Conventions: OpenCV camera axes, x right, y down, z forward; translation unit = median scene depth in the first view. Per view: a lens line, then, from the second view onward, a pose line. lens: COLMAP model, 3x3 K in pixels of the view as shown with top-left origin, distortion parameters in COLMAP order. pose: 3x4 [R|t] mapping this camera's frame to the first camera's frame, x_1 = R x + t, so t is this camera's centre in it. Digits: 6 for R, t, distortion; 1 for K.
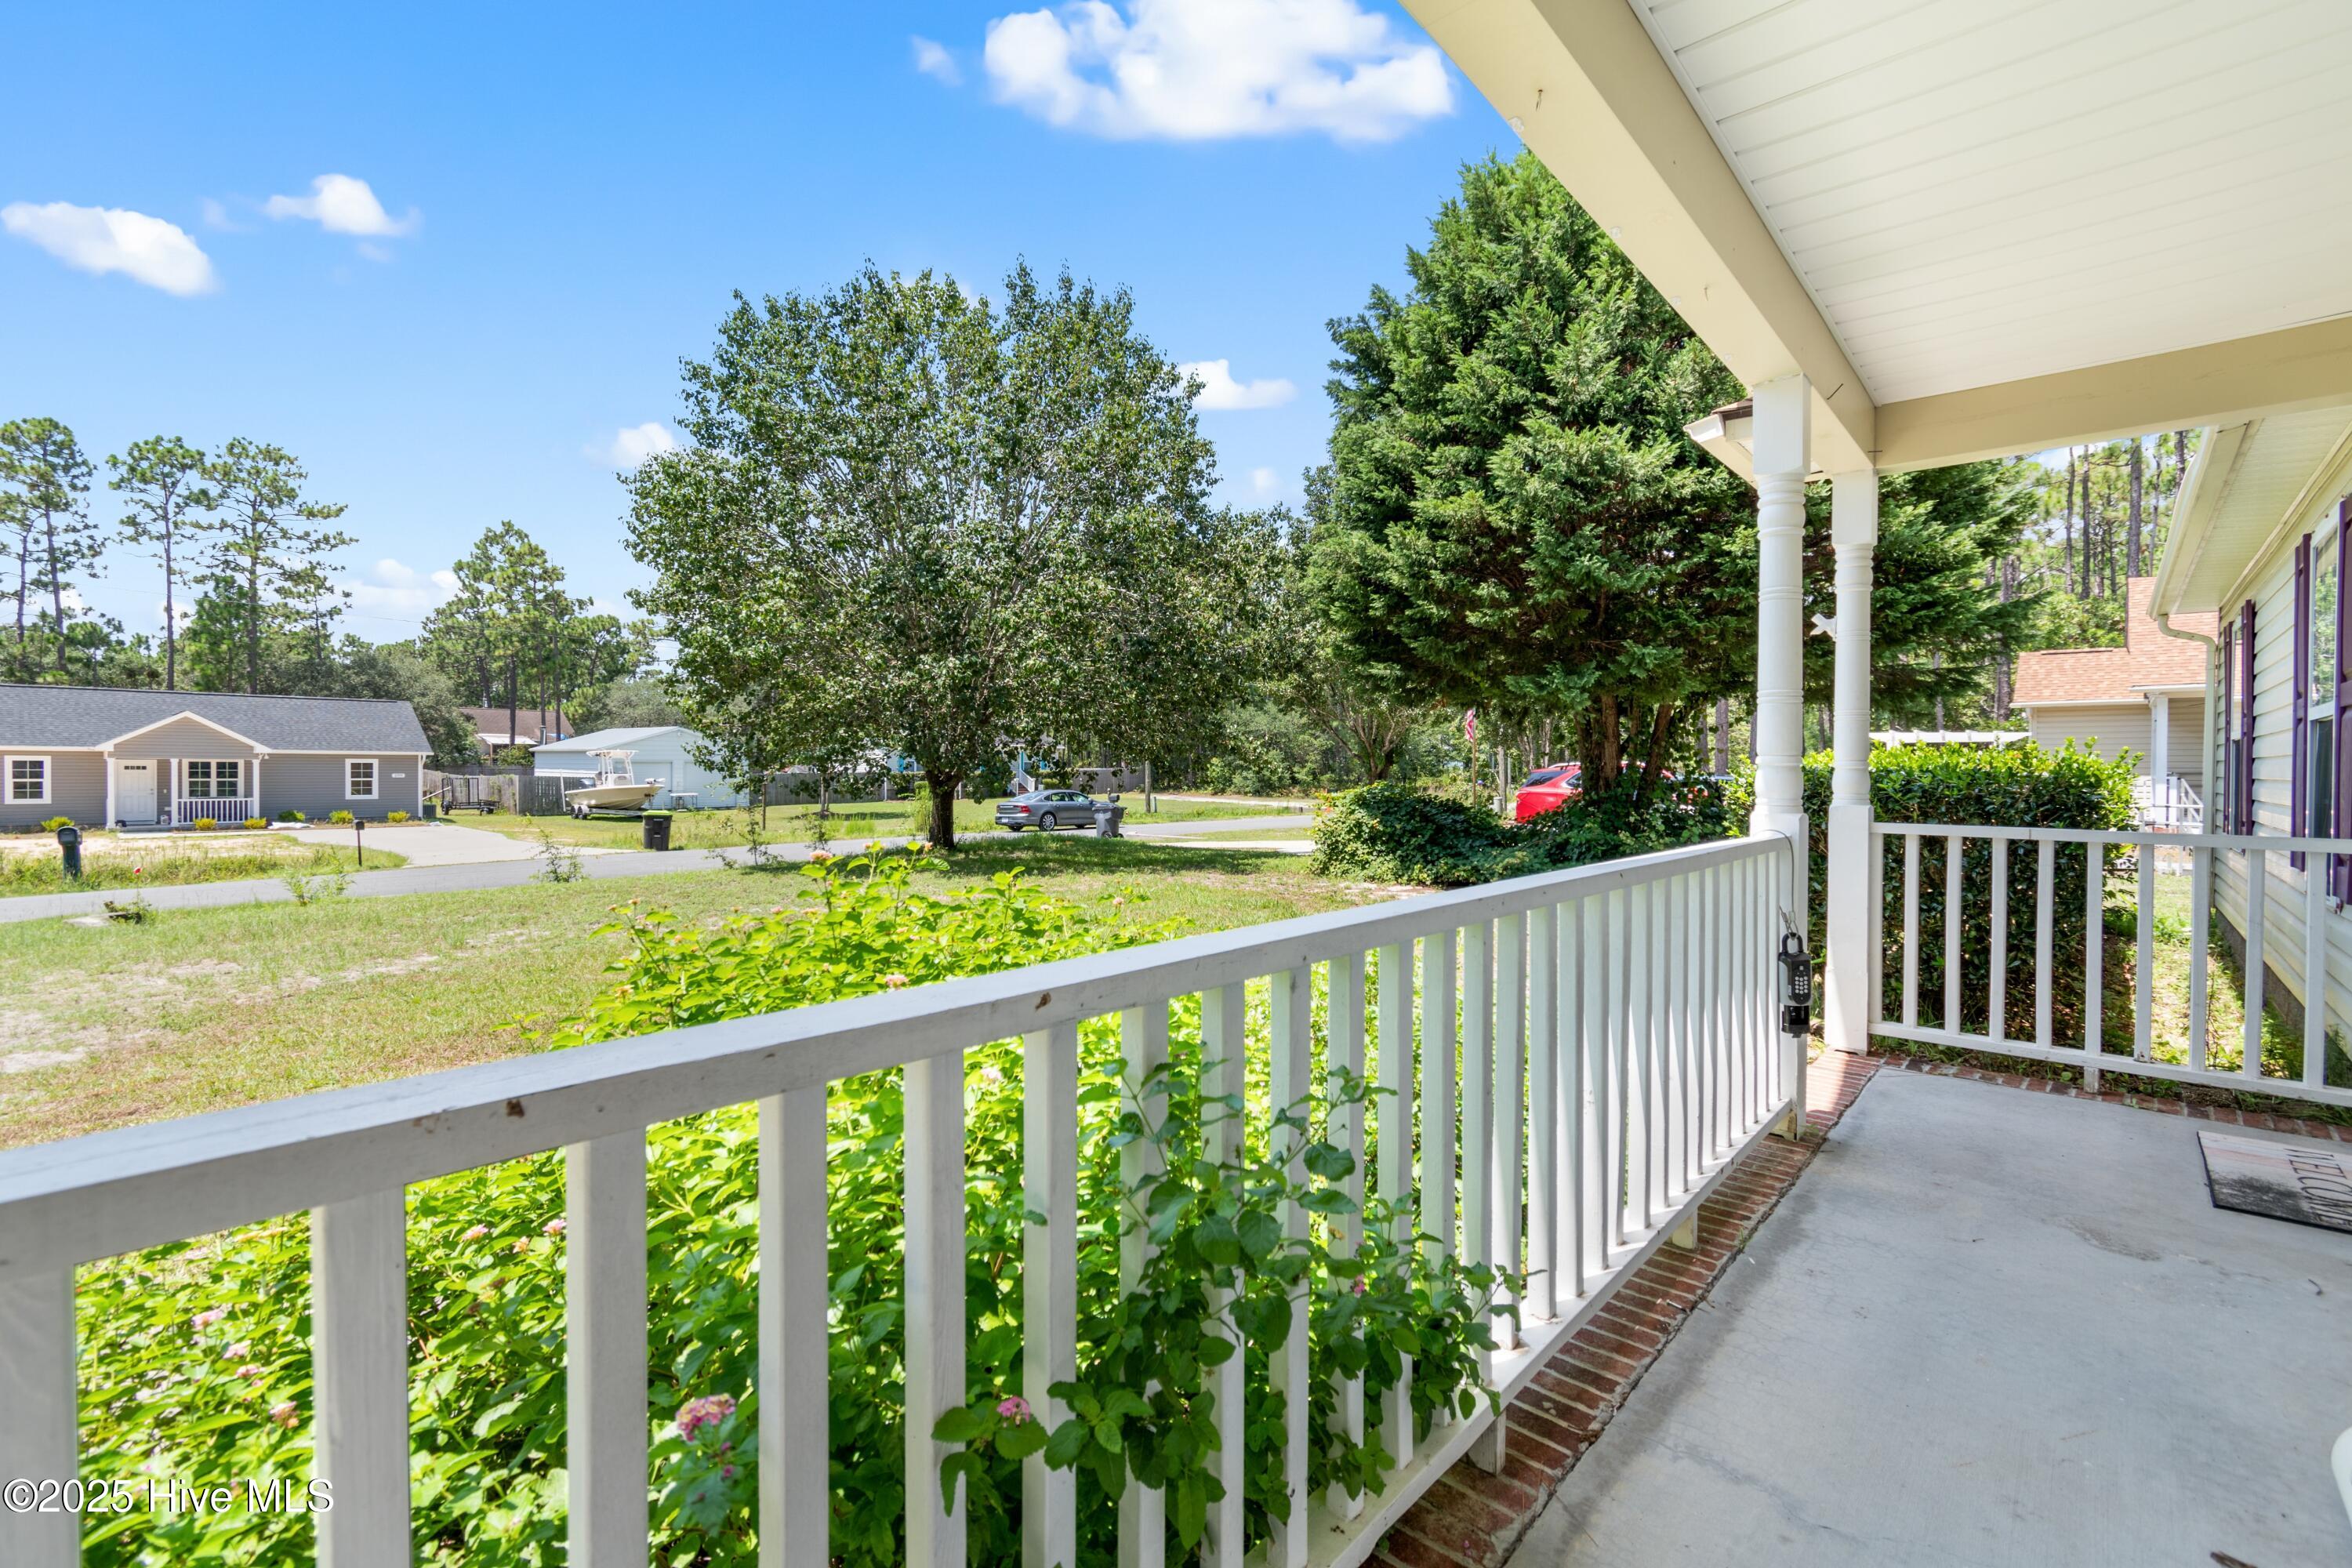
lens RADIAL K [[1032.0, 0, 1164.1], [0, 1032.0, 776.0], [0, 0, 1]] dist [0.003698, -0.002148]
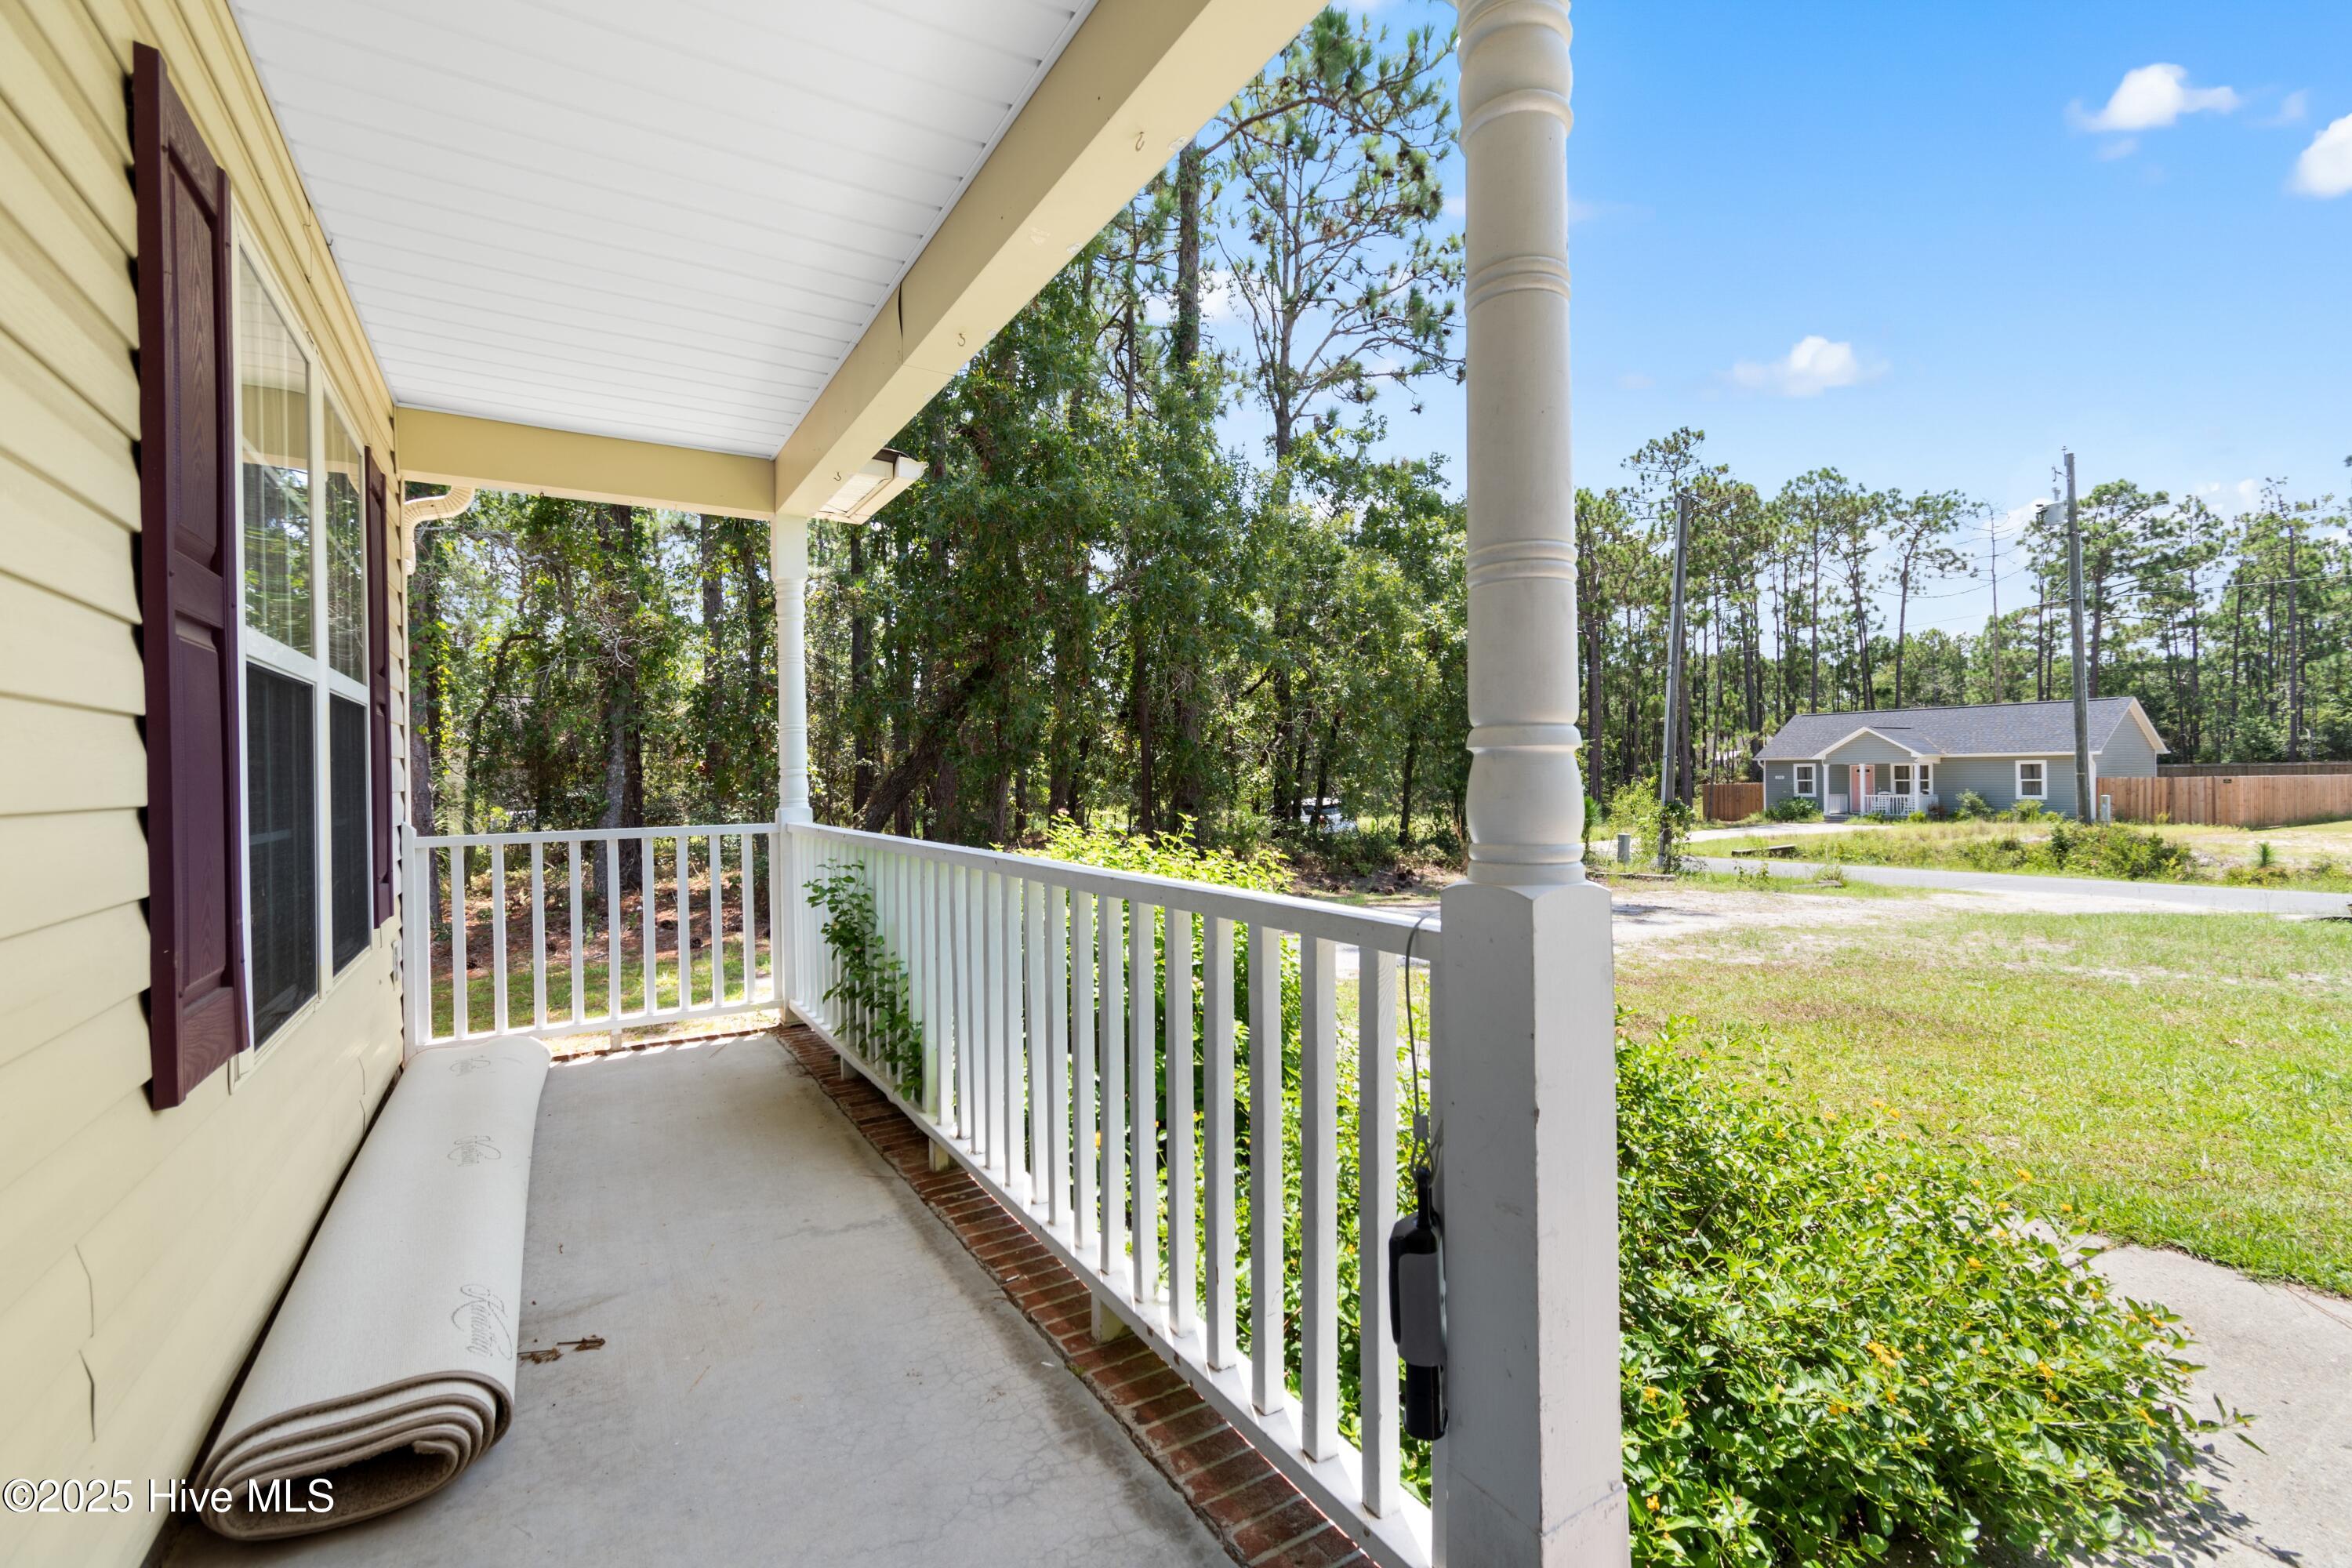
lens RADIAL K [[1032.0, 0, 1166.3], [0, 1032.0, 788.1], [0, 0, 1]] dist [0.003698, -0.002148]
pose [[-0.289304, 0.005886, -0.957219, 0.363832], [0.003273, 0.999981, 0.005160, 0.002983], [0.957232, -0.001640, -0.289318, 0.364991]]
